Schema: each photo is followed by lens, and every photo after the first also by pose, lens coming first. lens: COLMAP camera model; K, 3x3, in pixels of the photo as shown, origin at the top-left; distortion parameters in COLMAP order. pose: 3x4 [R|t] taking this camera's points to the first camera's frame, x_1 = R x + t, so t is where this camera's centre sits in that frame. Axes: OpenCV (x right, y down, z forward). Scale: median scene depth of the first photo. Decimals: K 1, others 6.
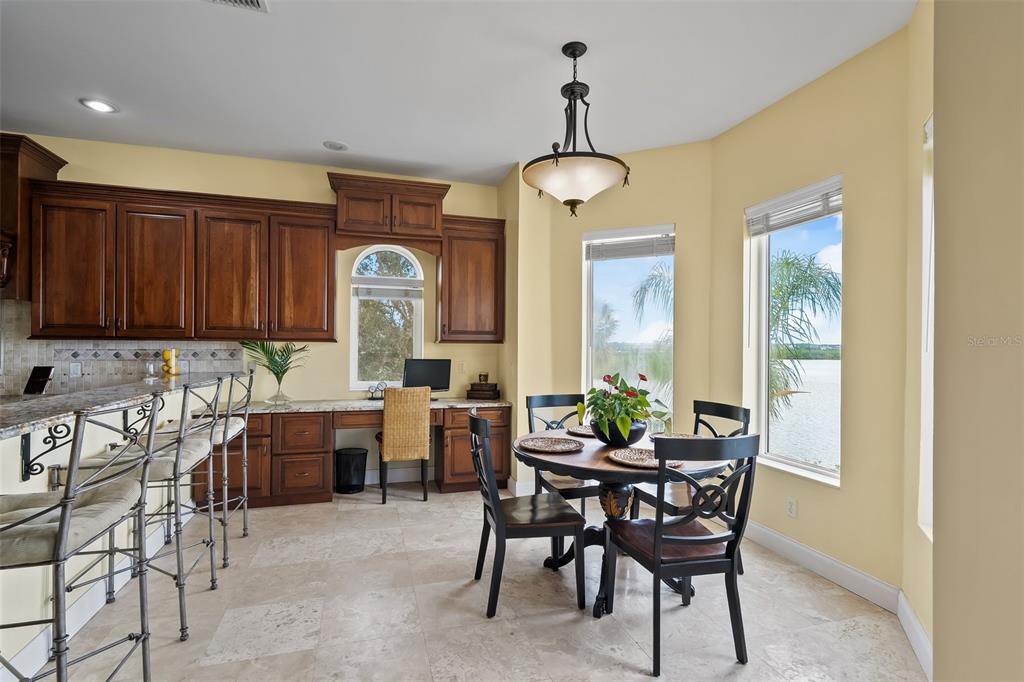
lens RADIAL K [[492.7, 0, 514.7], [0, 492.7, 345.6], [0, 0, 1]] dist [0.000339, 0.000522]
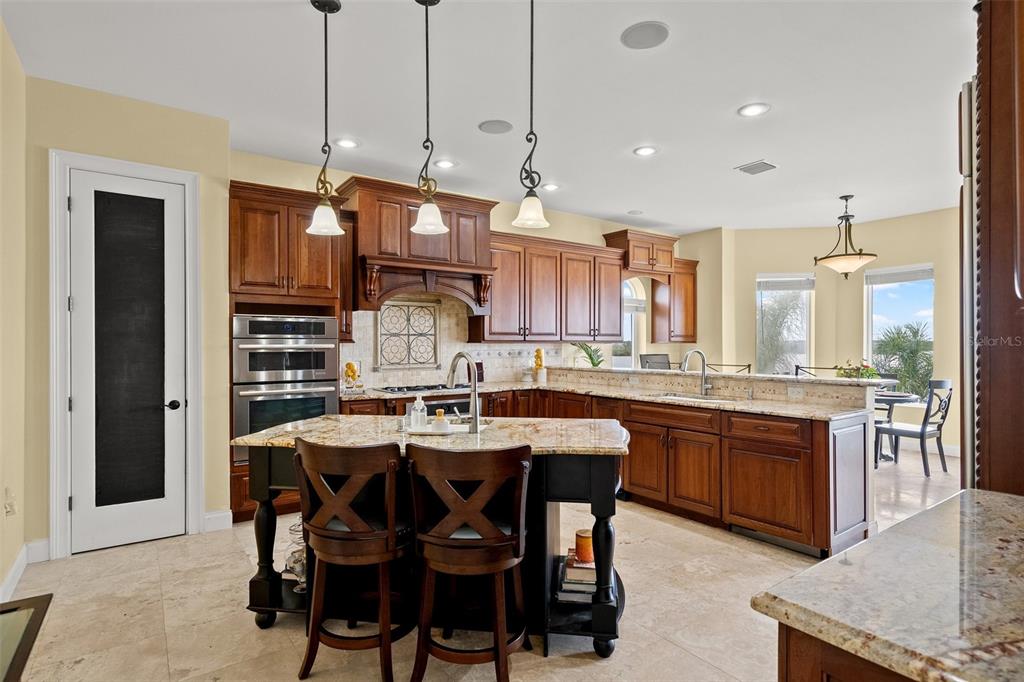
lens RADIAL K [[536.1, 0, 517.4], [0, 536.1, 340.8], [0, 0, 1]] dist [0.001181, 0.001333]
pose [[0.947499, -0.007530, 0.319671, -1.157496], [0.009684, 0.999940, -0.005148, -0.008405], [-0.319613, 0.007973, 0.947515, -0.403646]]
